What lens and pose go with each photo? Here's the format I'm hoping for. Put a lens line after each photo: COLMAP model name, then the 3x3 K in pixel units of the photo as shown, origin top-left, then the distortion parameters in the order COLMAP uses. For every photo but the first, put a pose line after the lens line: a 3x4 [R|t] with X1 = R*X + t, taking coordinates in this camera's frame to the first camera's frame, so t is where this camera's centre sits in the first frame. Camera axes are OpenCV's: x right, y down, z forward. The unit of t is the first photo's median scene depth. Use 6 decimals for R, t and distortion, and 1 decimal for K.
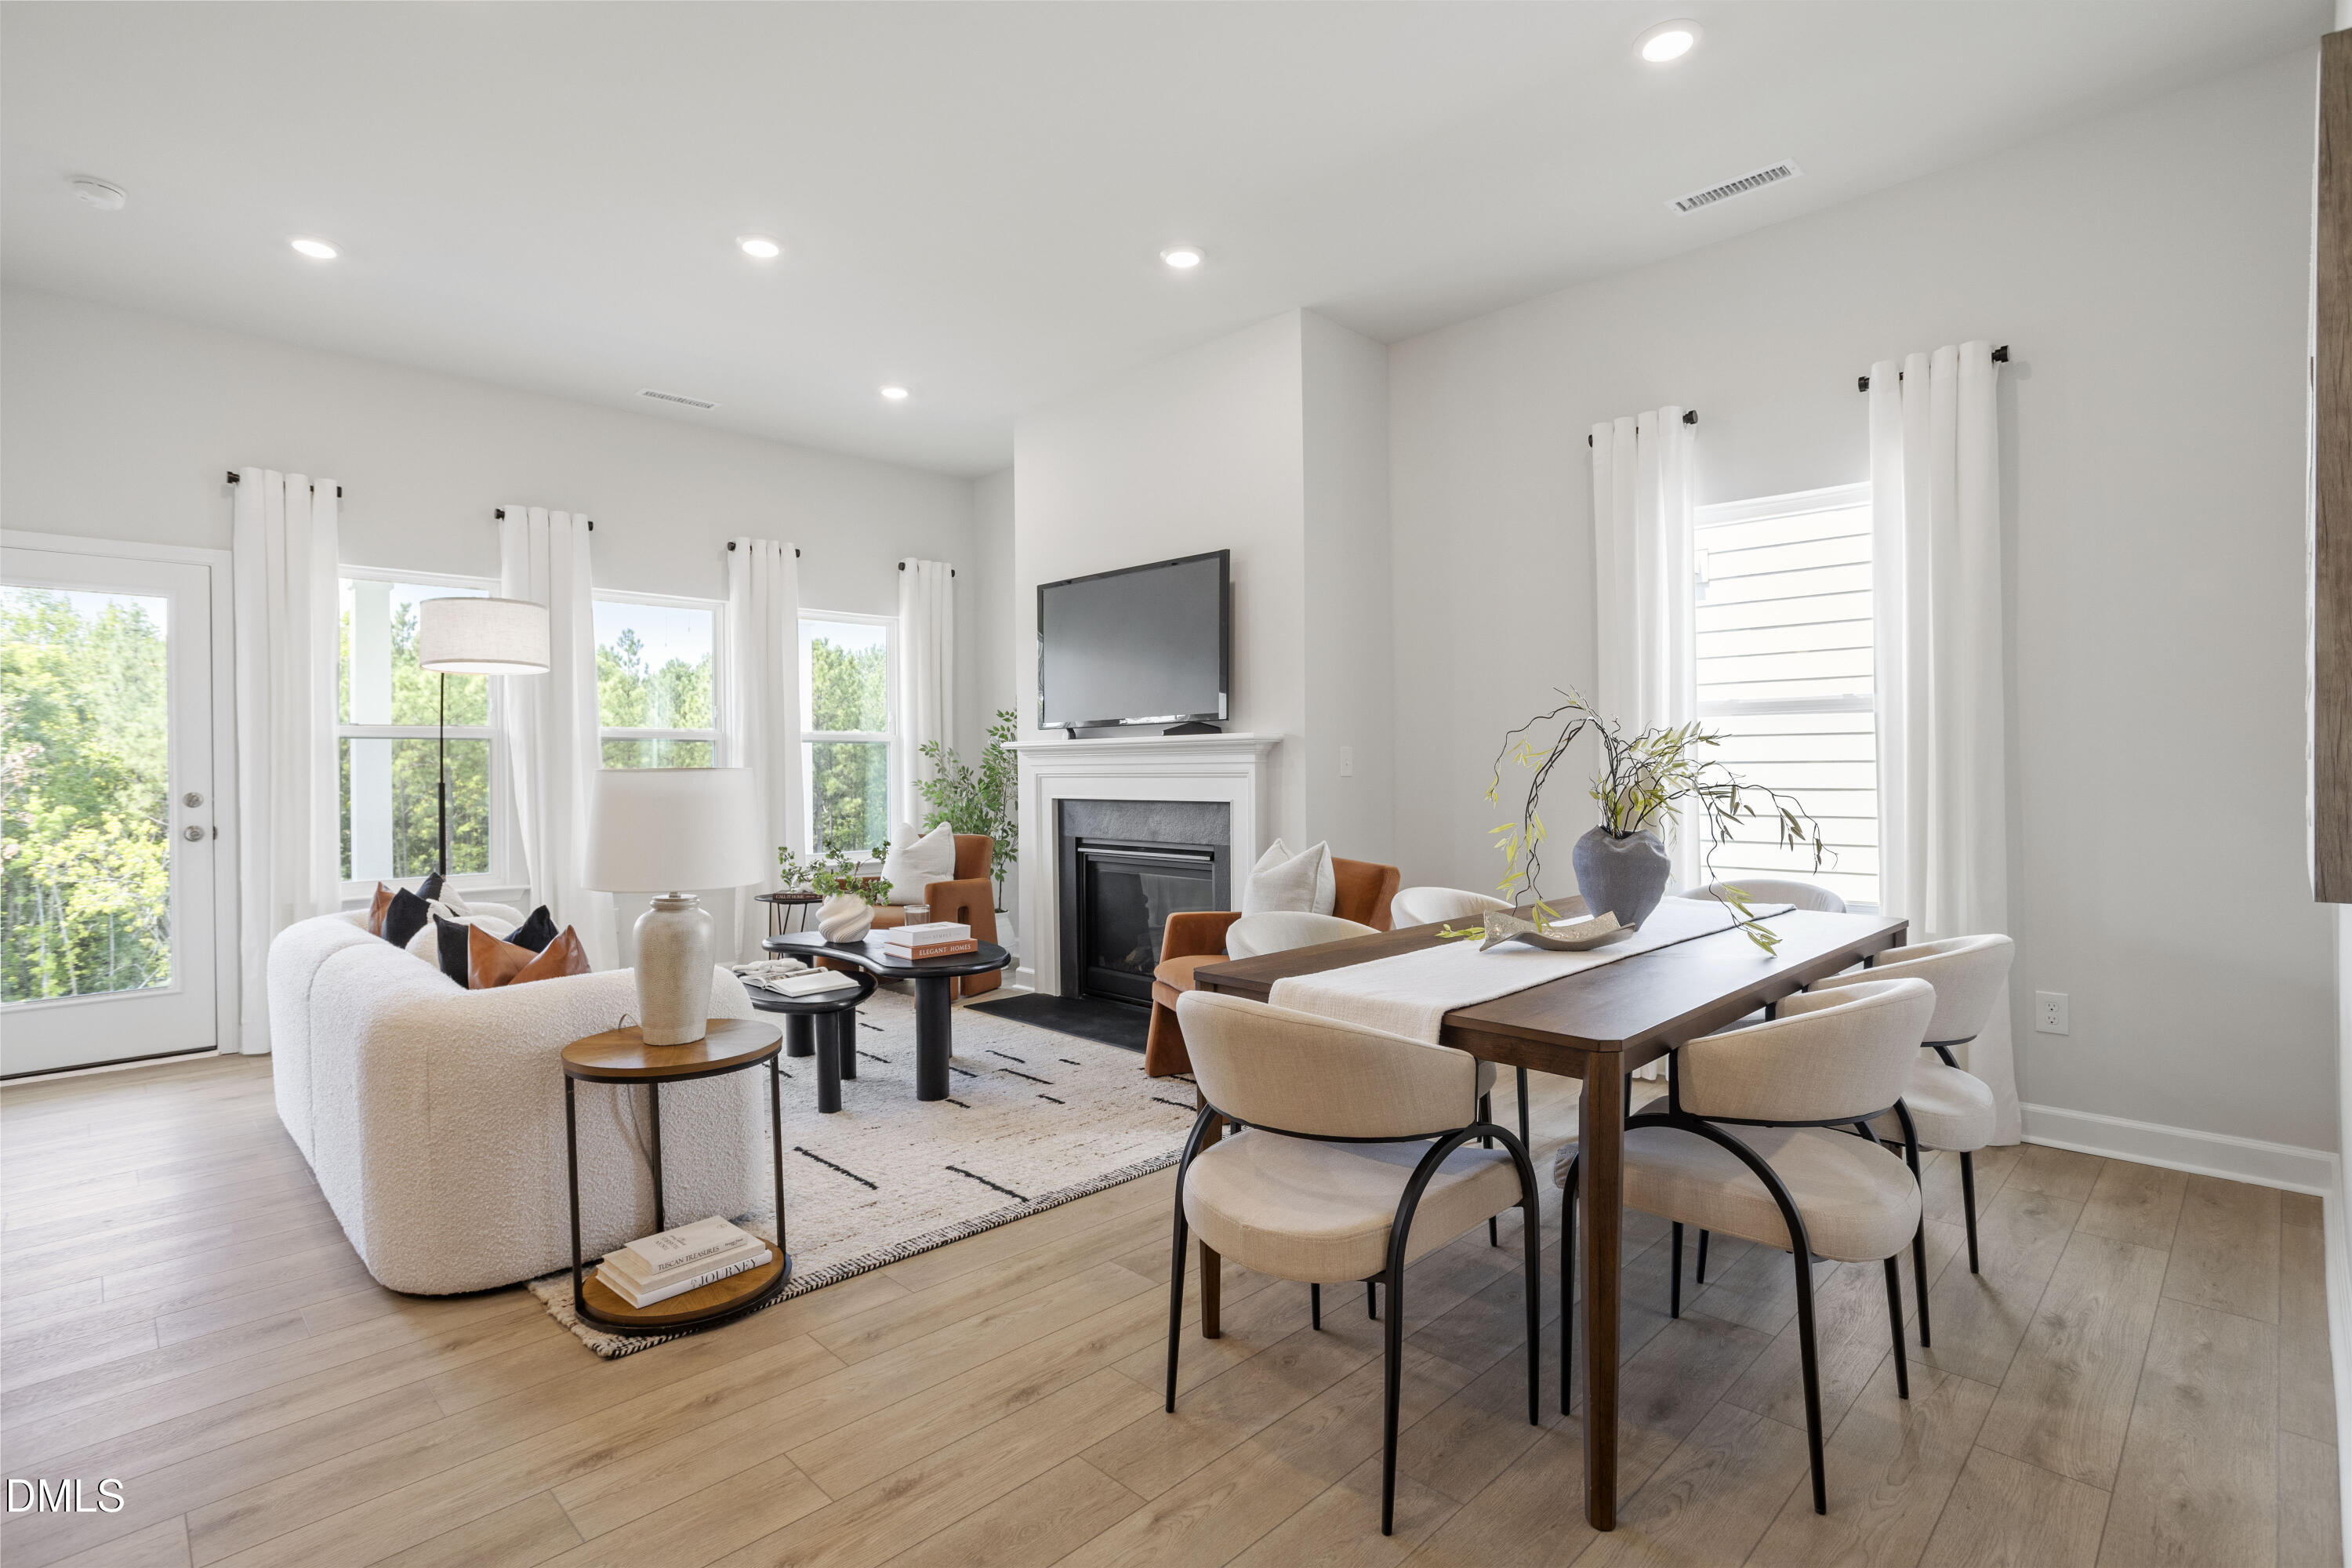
lens RADIAL K [[1114.4, 0, 1169.3], [0, 1114.4, 782.8], [0, 0, 1]] dist [-0.011081, 0.002180]
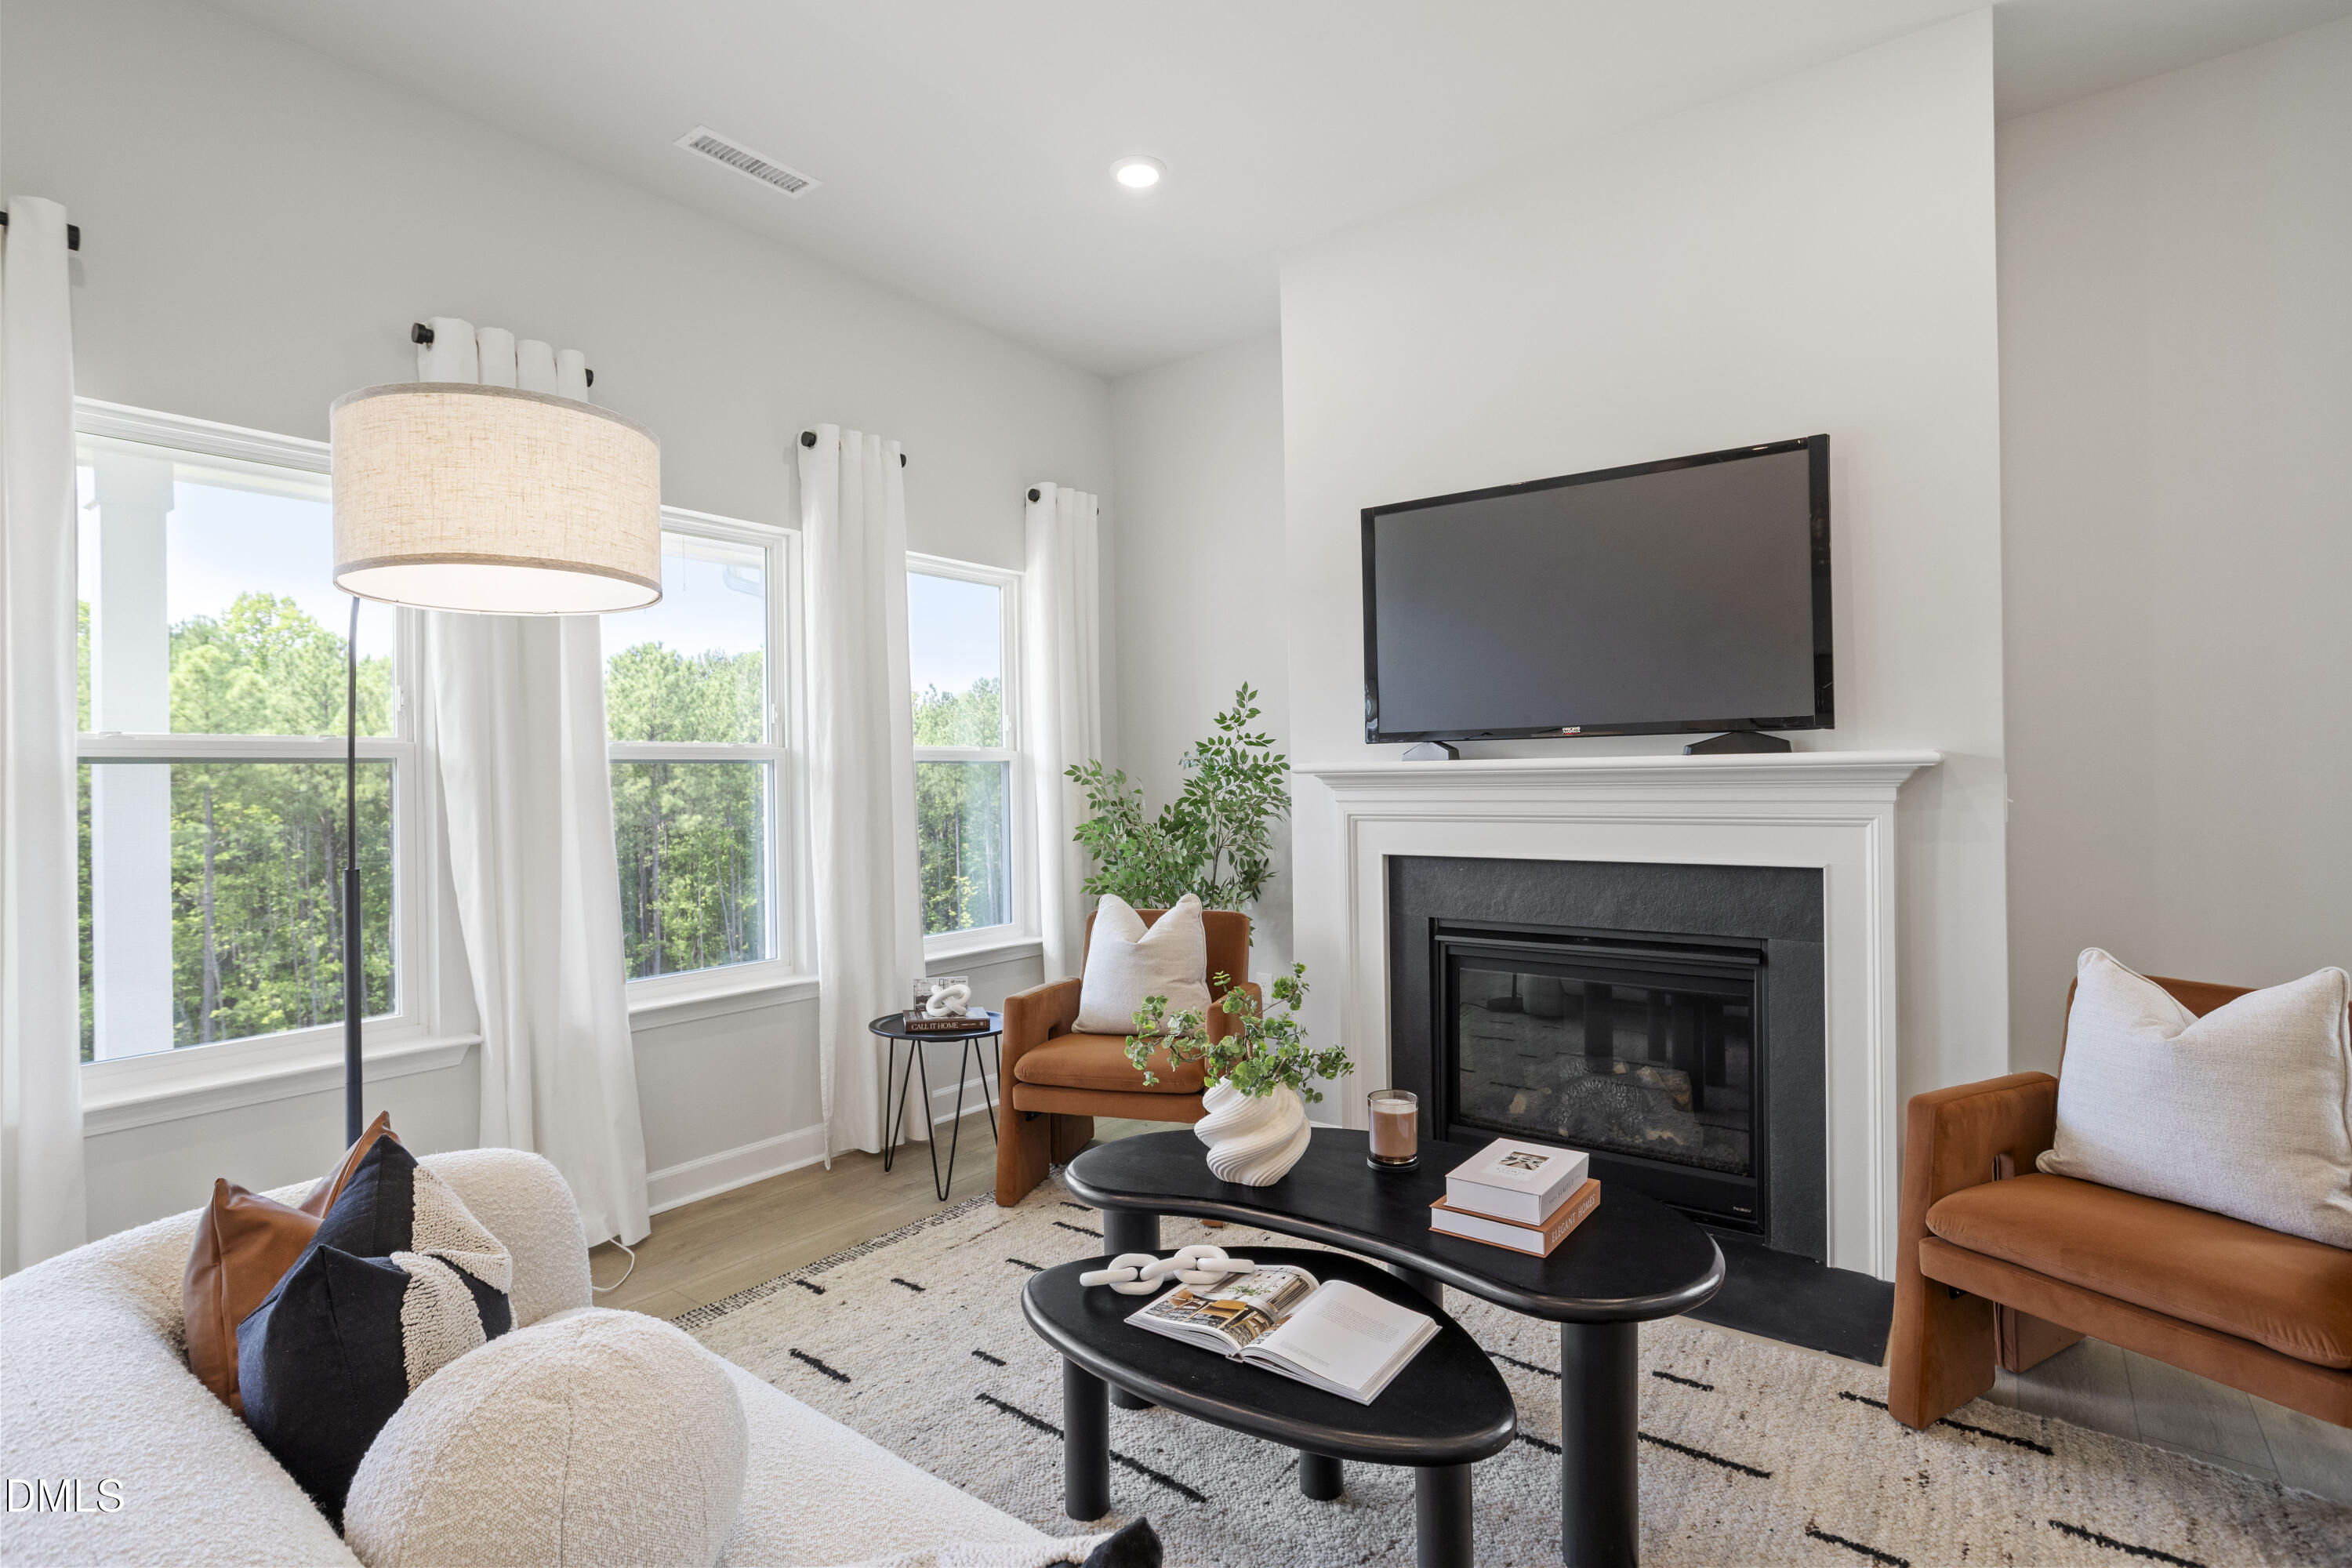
lens RADIAL K [[1114.4, 0, 1185.4], [0, 1114.4, 787.3], [0, 0, 1]] dist [-0.011081, 0.002180]
pose [[0.988044, -0.005199, 0.154083, -0.285404], [0.006169, 0.999964, -0.005819, -0.019098], [-0.154047, 0.006700, 0.988041, 0.373212]]
